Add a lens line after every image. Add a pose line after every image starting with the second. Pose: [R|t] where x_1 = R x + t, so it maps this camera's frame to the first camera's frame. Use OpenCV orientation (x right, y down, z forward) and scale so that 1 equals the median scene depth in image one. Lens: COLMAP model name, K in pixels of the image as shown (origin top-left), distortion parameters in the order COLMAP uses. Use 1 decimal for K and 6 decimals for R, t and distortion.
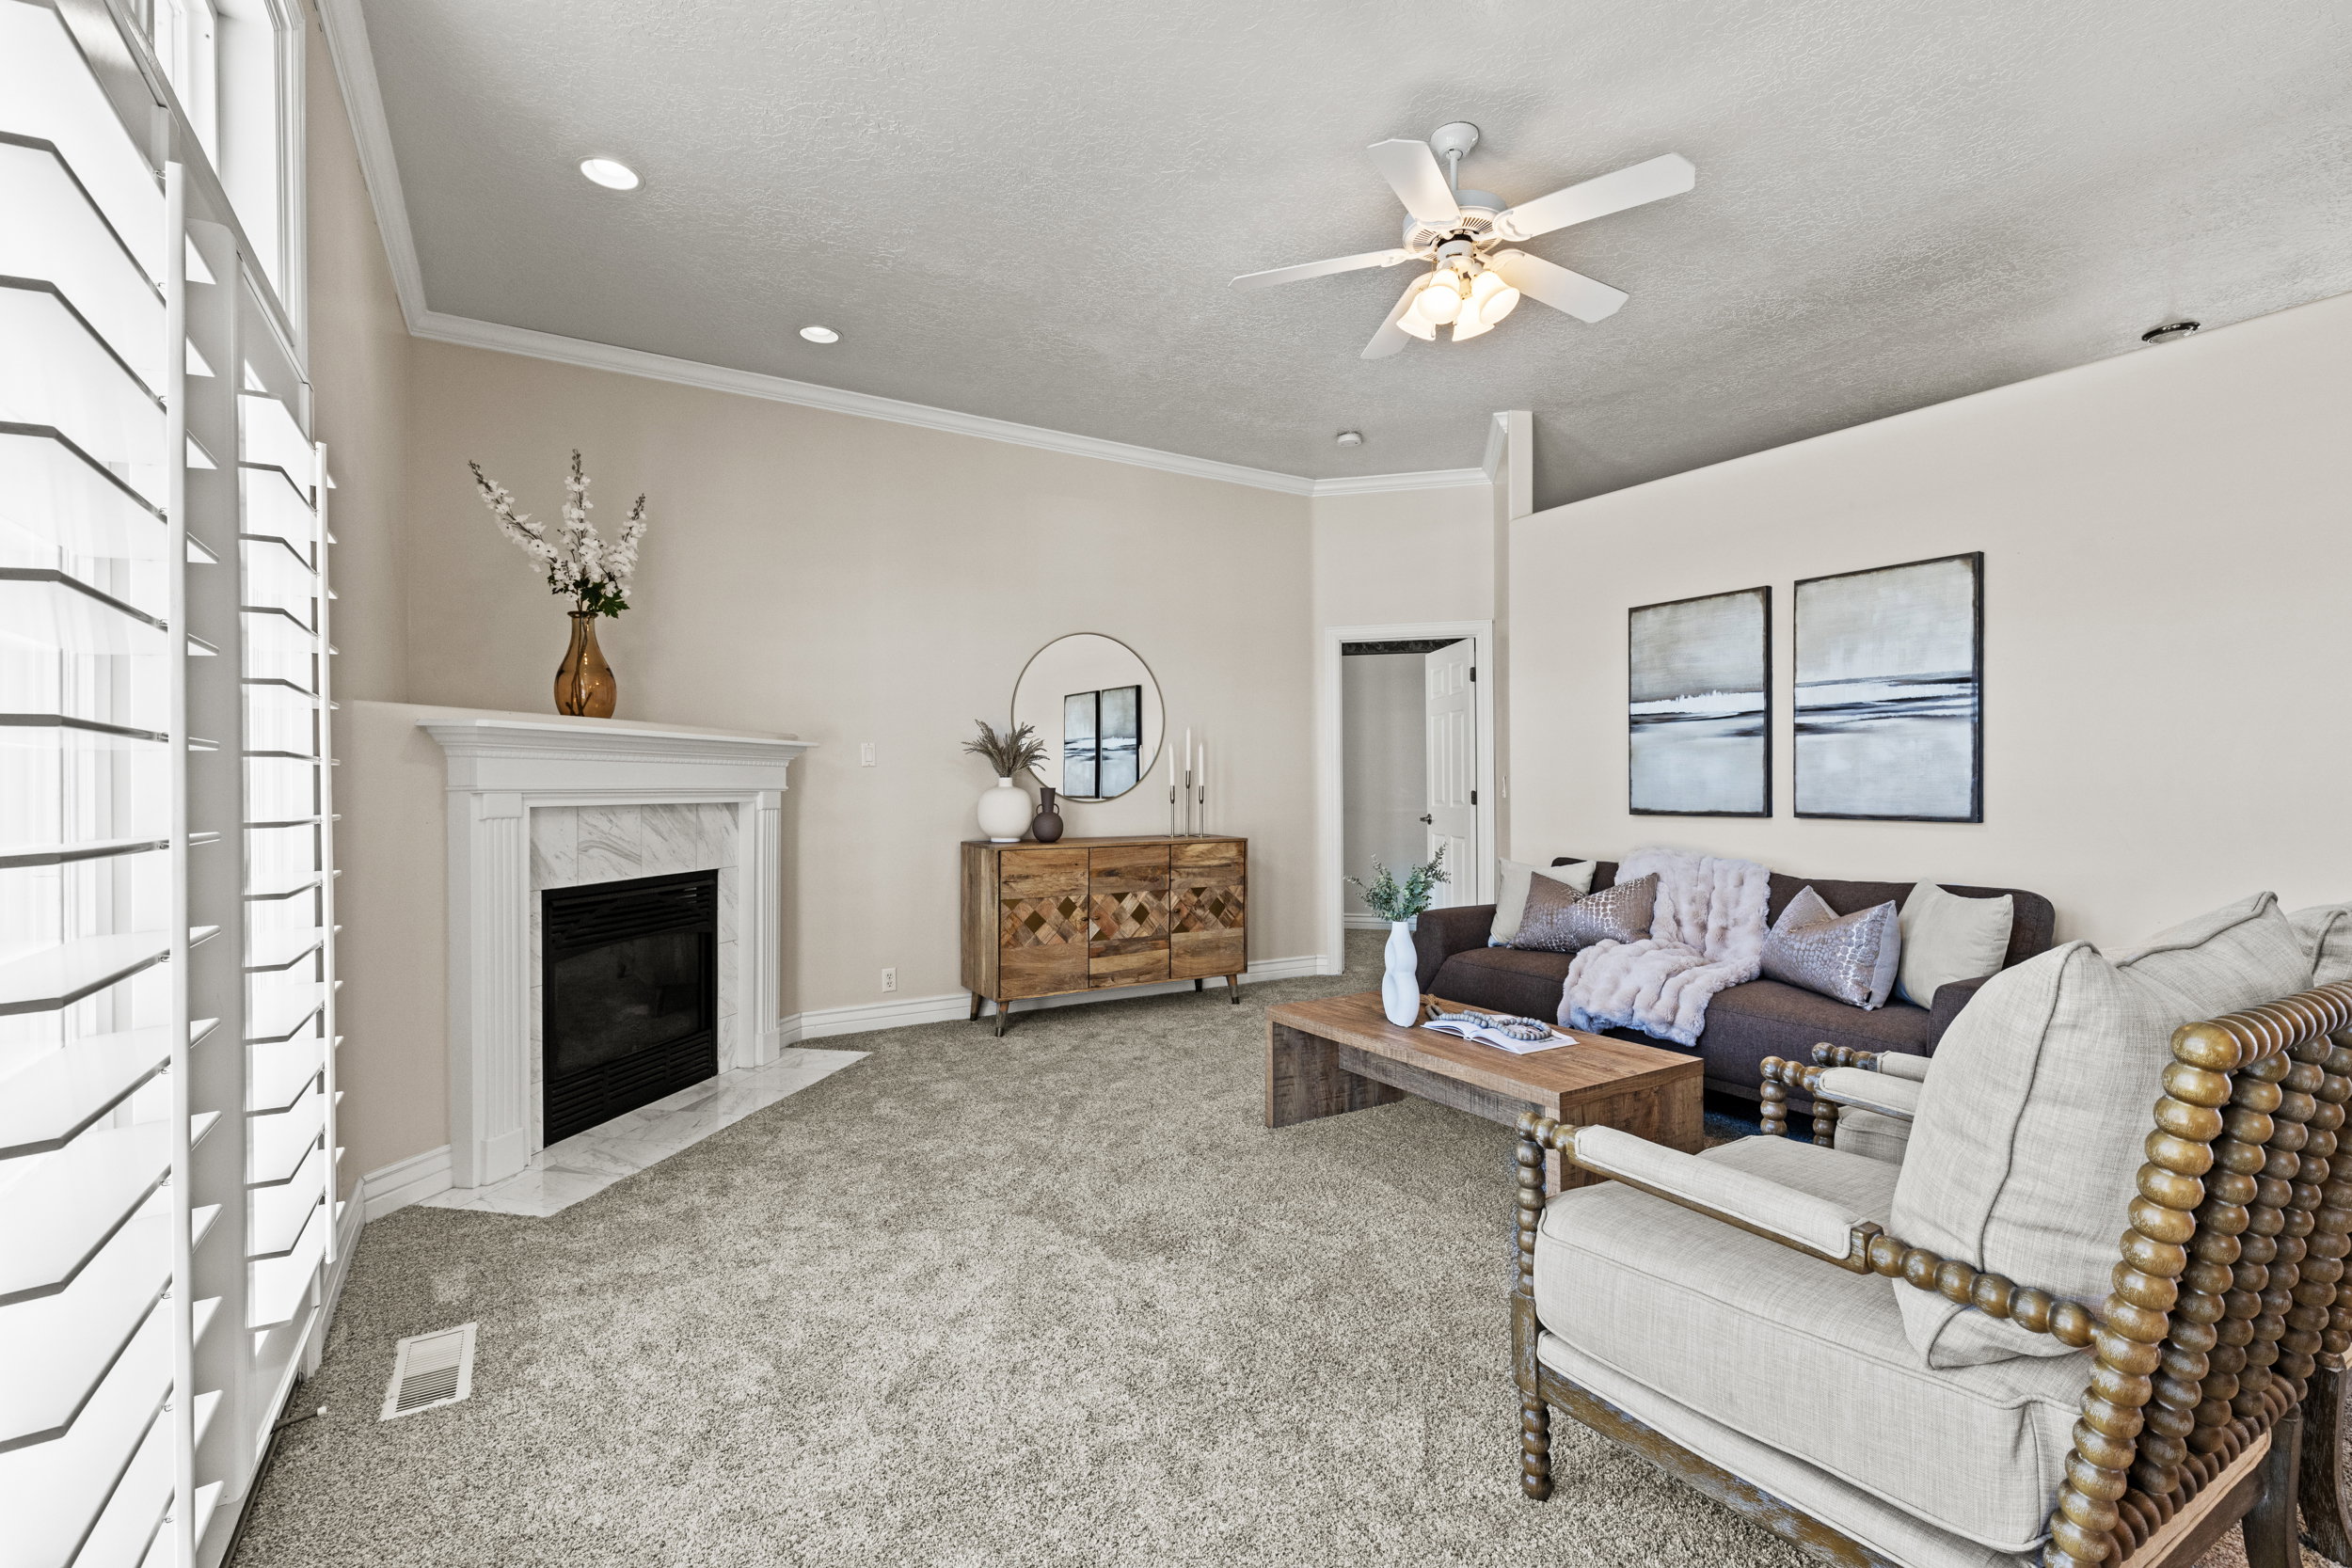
lens RADIAL K [[1079.6, 0, 1177.4], [0, 1079.6, 790.3], [0, 0, 1]] dist [0.008847, -0.004066]
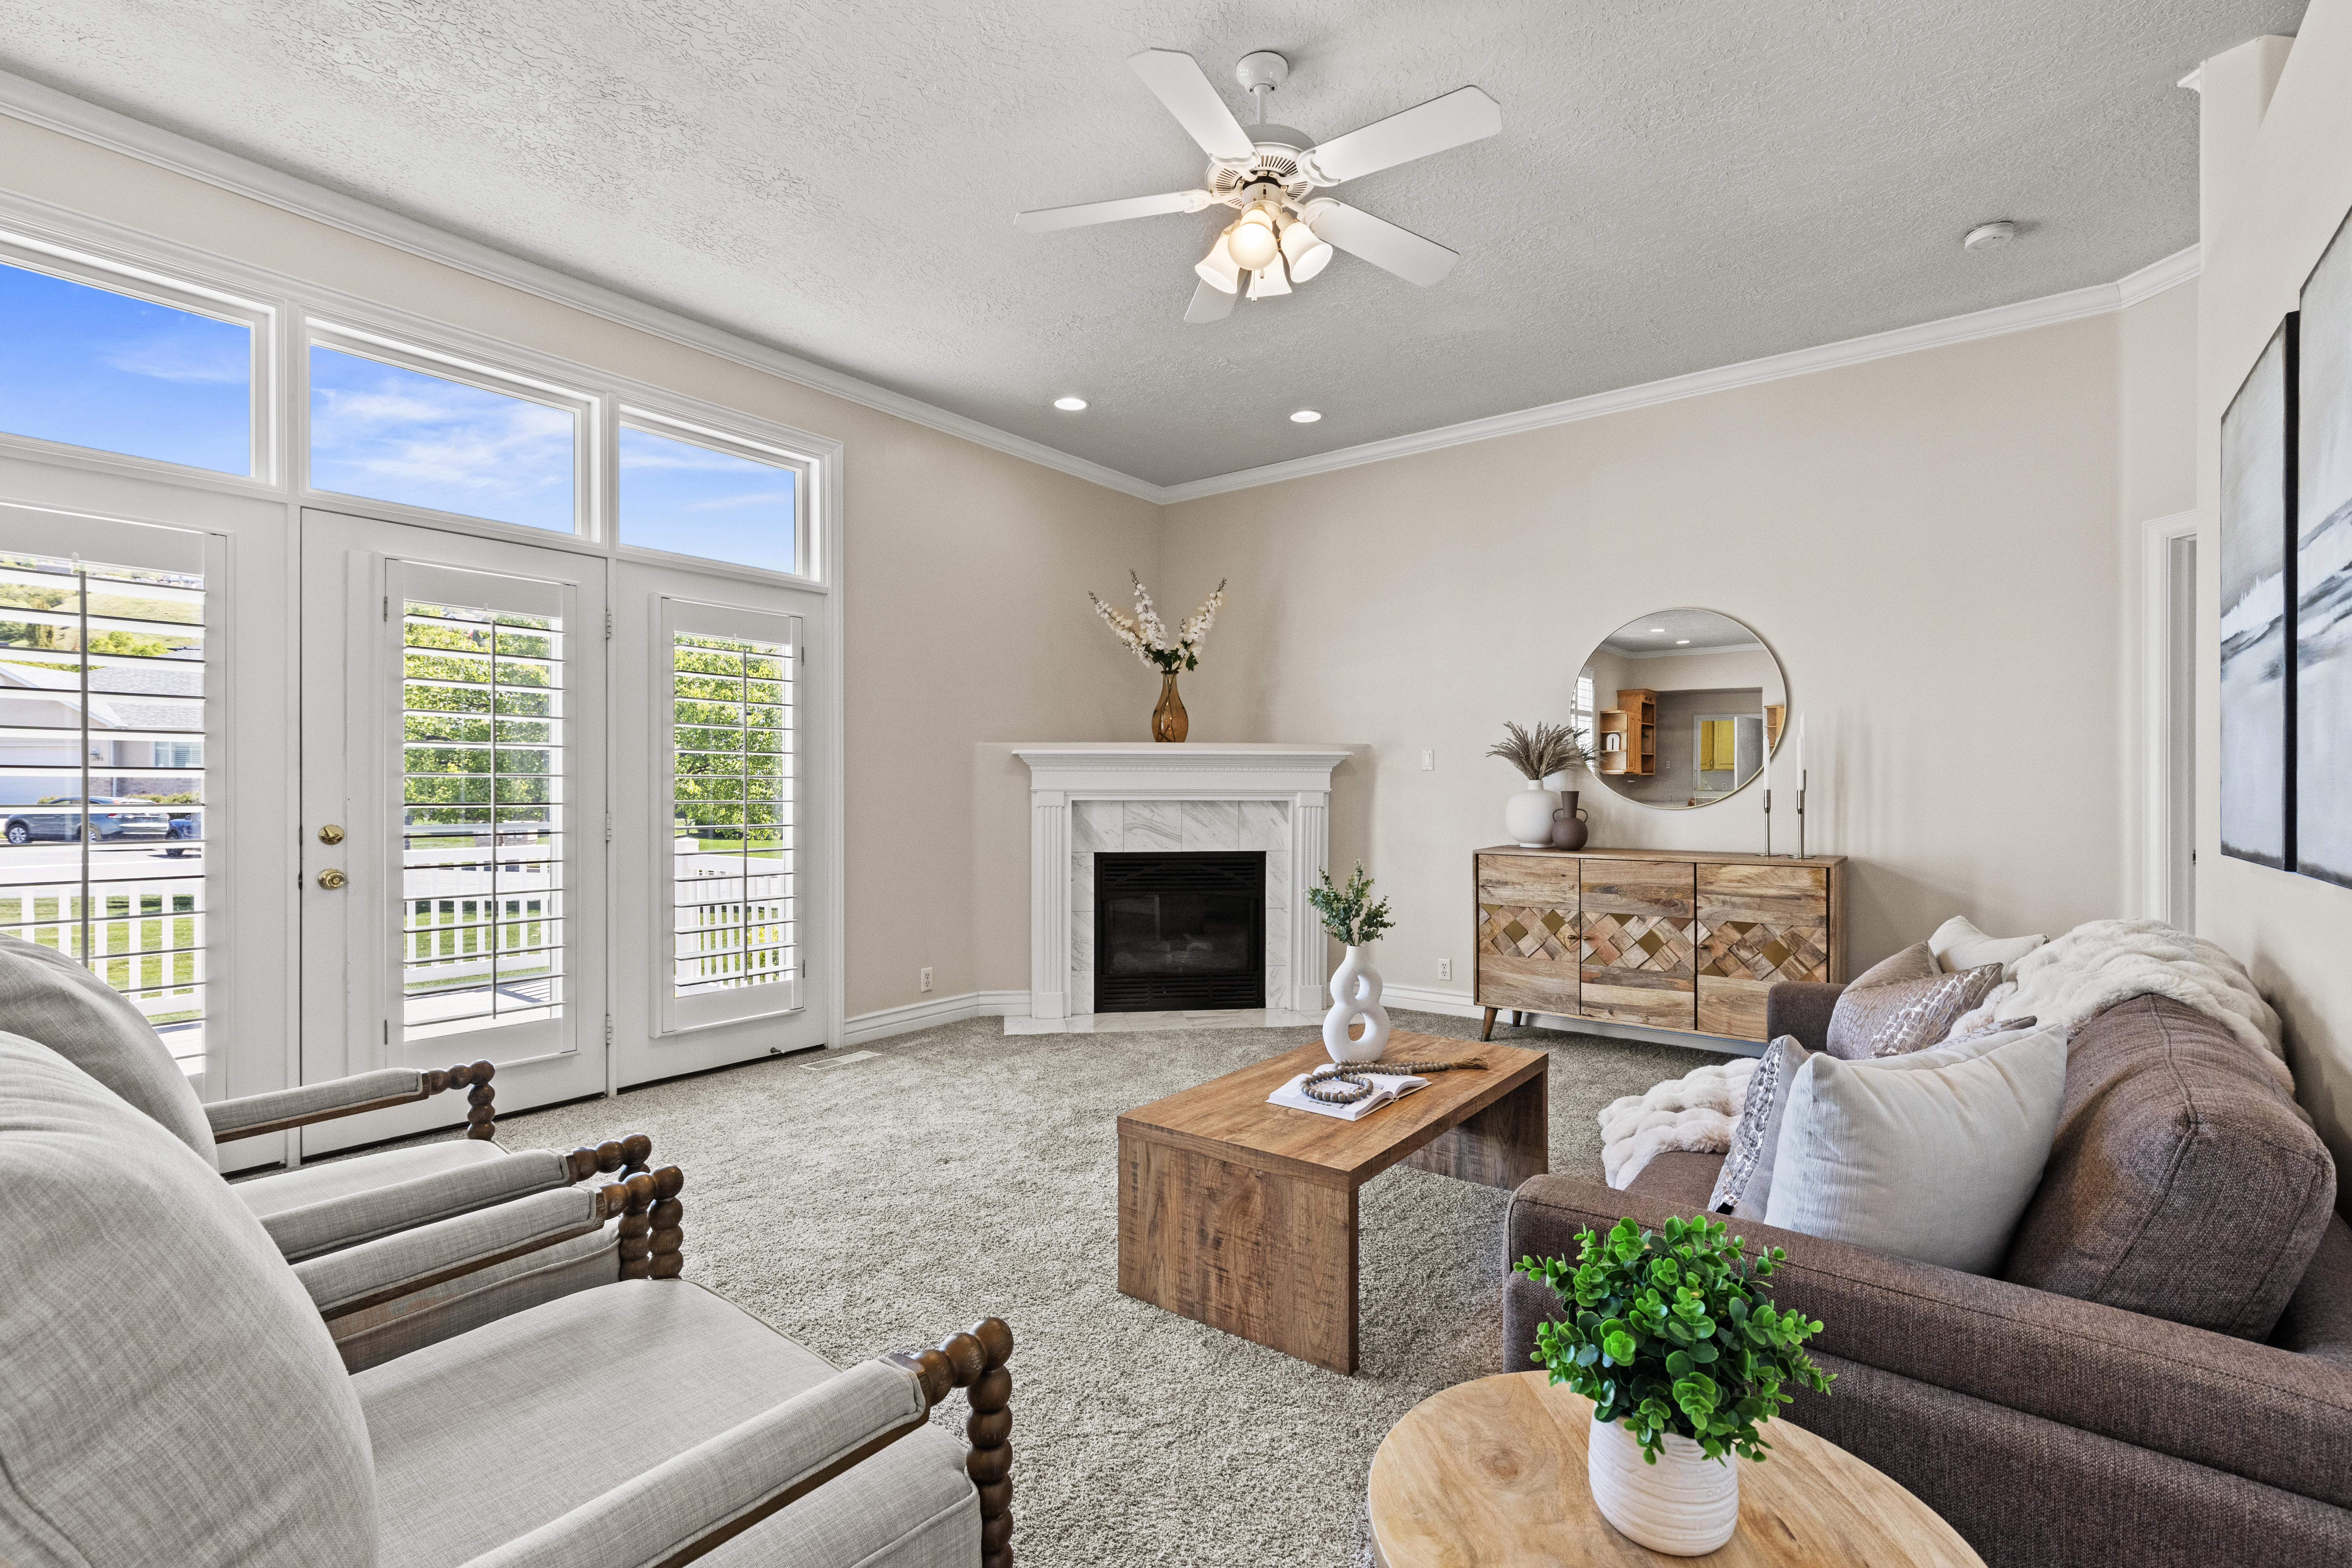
lens RADIAL K [[1079.7, 0, 1169.4], [0, 1079.7, 800.4], [0, 0, 1]] dist [0.008847, -0.004066]
pose [[0.351326, 0.014361, -0.936143, 0.661576], [-0.008305, 0.999891, 0.012222, -0.003815], [0.936217, 0.003481, 0.351406, 0.374267]]
